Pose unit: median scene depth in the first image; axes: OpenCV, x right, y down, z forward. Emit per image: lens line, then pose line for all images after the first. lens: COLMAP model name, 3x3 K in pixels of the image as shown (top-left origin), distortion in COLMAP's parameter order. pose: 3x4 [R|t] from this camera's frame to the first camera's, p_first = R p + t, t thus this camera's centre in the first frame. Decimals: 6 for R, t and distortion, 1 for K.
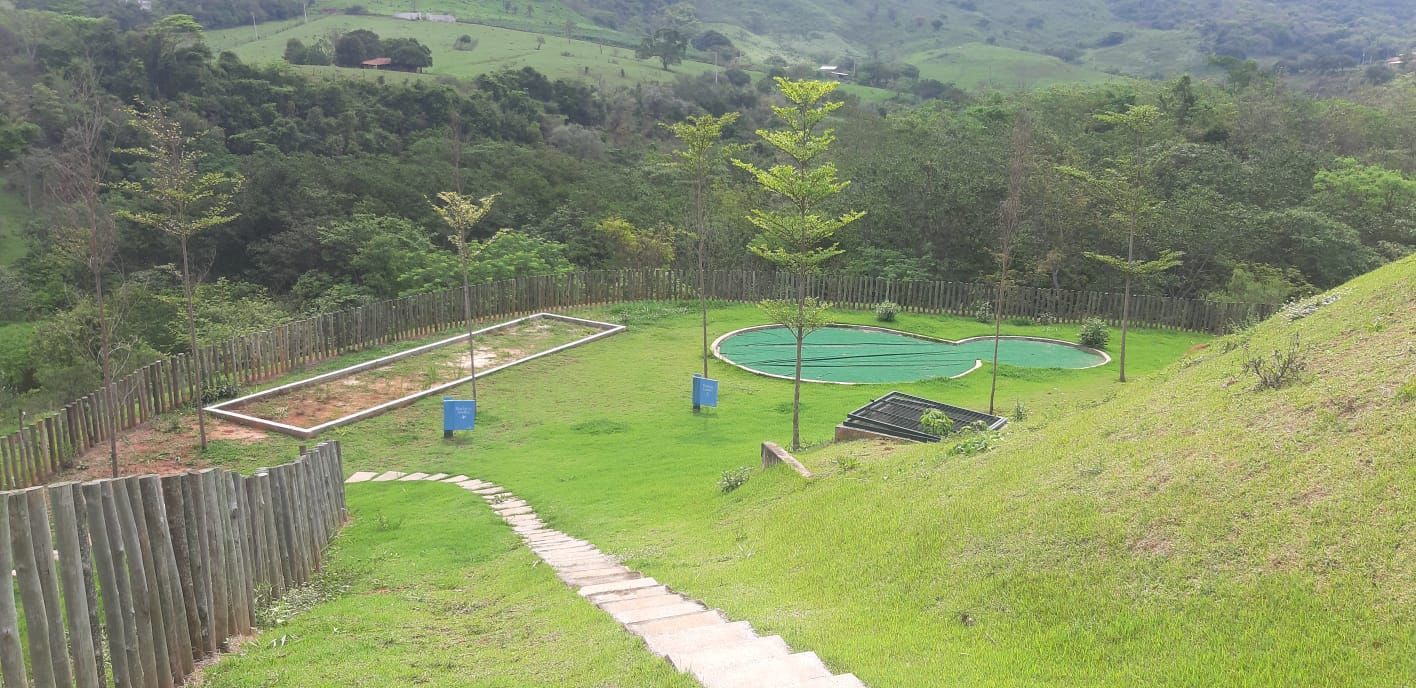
lens RADIAL K [[1104.9, 0, 716.5], [0, 1104.9, 343.7], [0, 0, 1]] dist [0.064118, -0.143302]
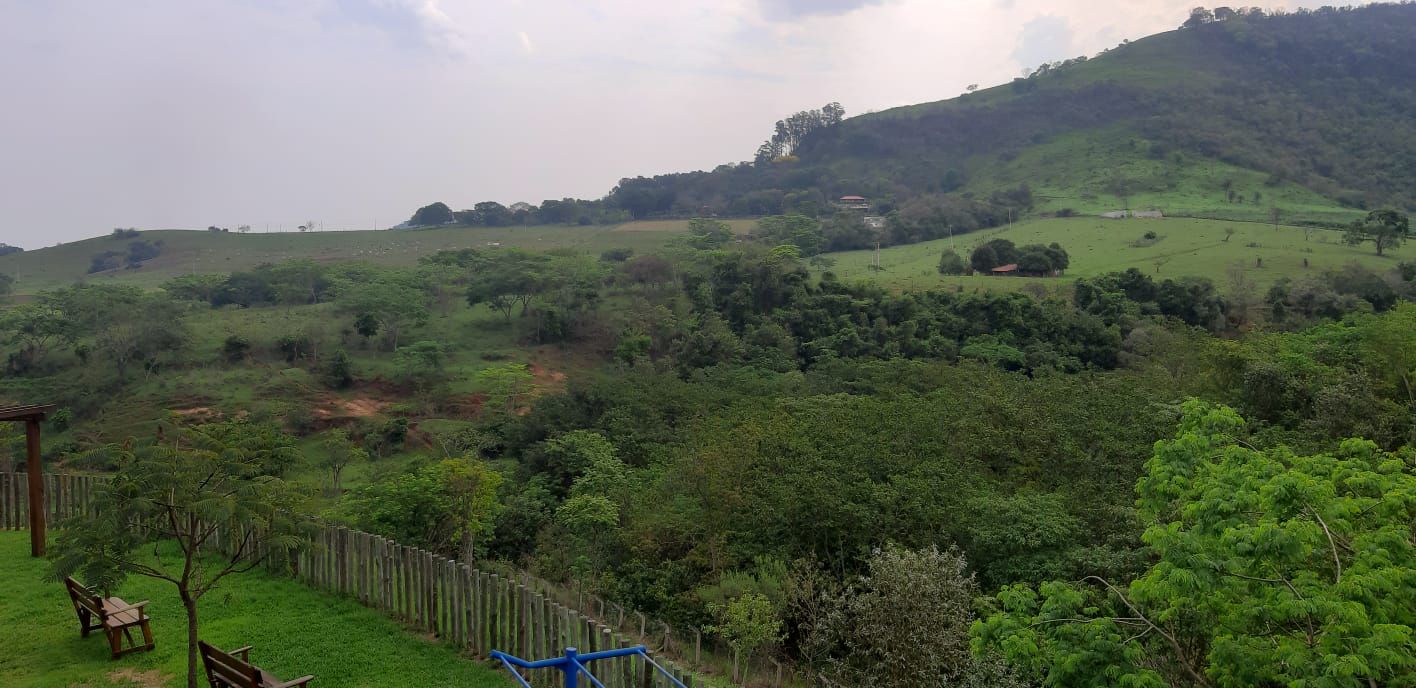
lens RADIAL K [[1104.9, 0, 728.9], [0, 1104.9, 367.9], [0, 0, 1]] dist [0.064118, -0.143302]
pose [[0.783040, 0.015738, -0.621772, 0.151576], [-0.105082, 0.988657, -0.107311, -0.015889], [0.613031, 0.149366, 0.775811, 0.021739]]
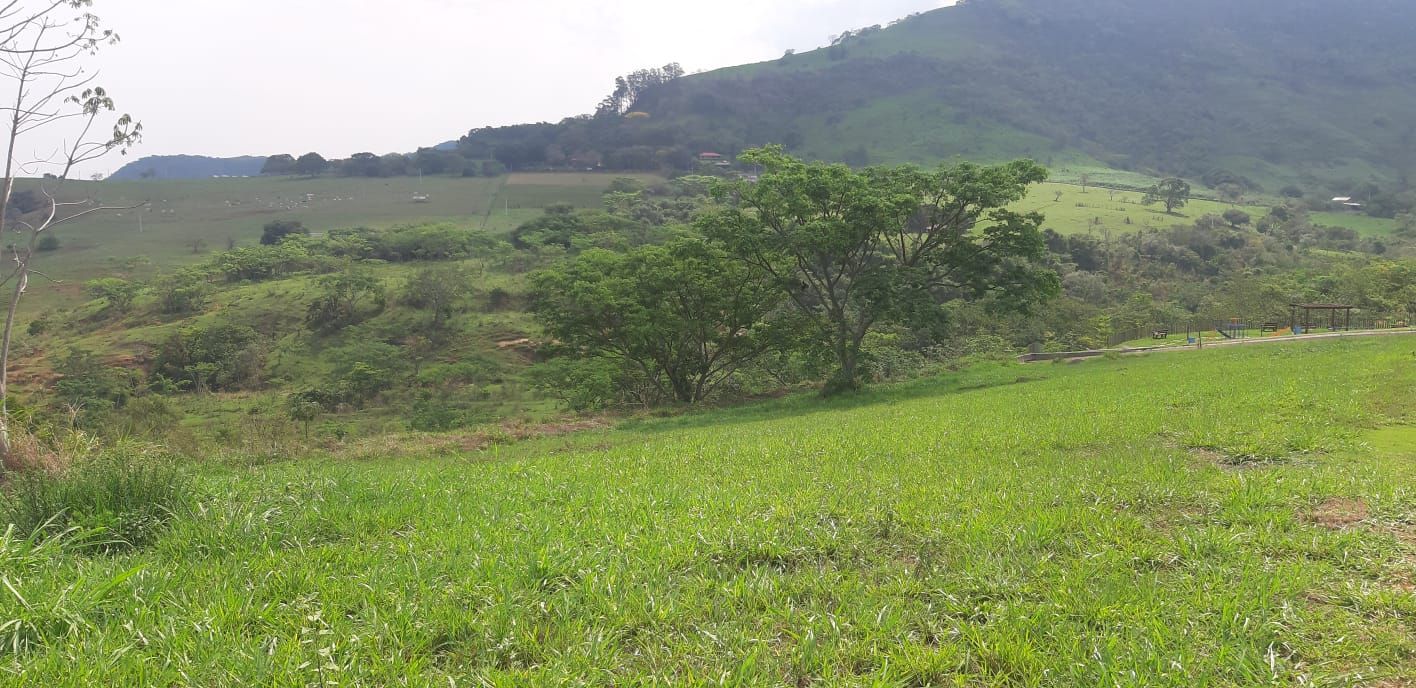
lens RADIAL K [[1104.9, 0, 711.1], [0, 1104.9, 381.5], [0, 0, 1]] dist [0.064118, -0.143302]
pose [[0.900676, 0.029237, -0.433506, 0.050157], [-0.061356, 0.996294, -0.060285, 0.044483], [0.430137, 0.080895, 0.899132, -0.368968]]
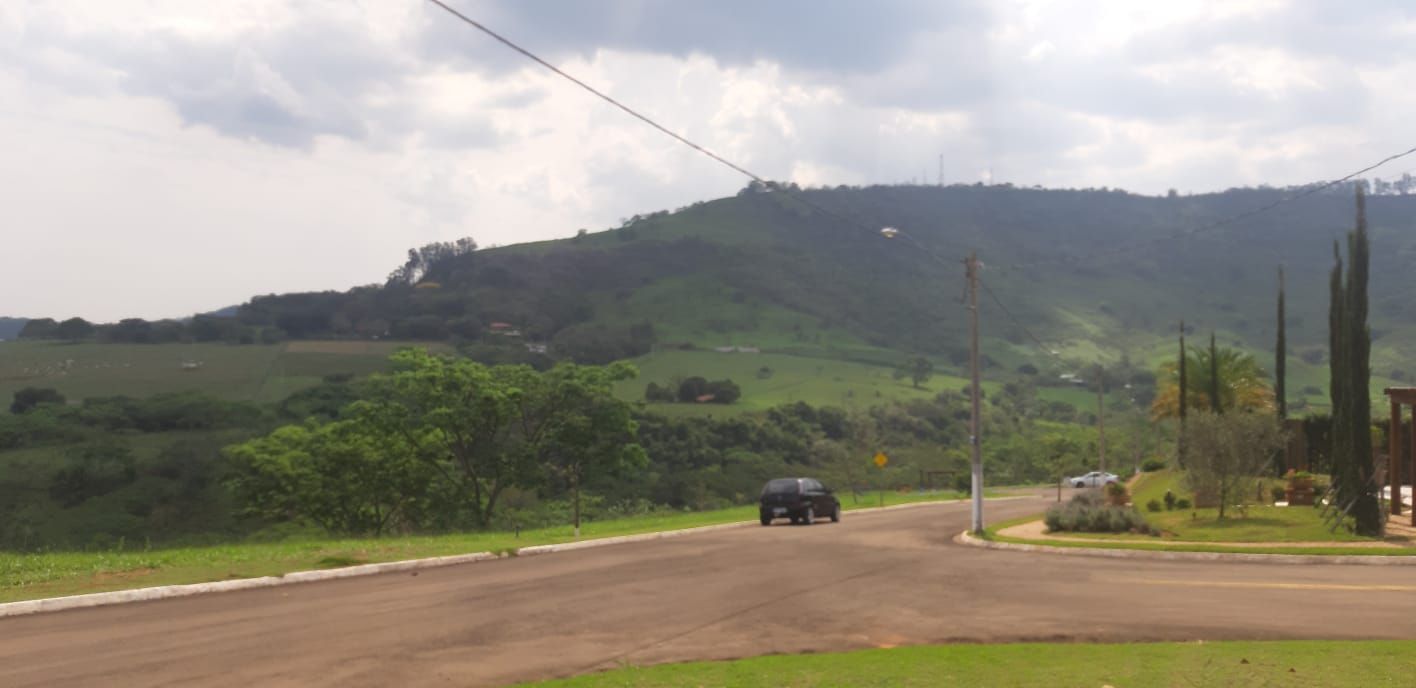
lens RADIAL K [[1104.9, 0, 720.0], [0, 1104.9, 350.6], [0, 0, 1]] dist [0.064118, -0.143302]
pose [[0.965043, -0.034012, -0.259876, 0.106577], [-0.031779, 0.969044, -0.244836, 0.051139], [0.260159, 0.244536, 0.934088, -0.412539]]
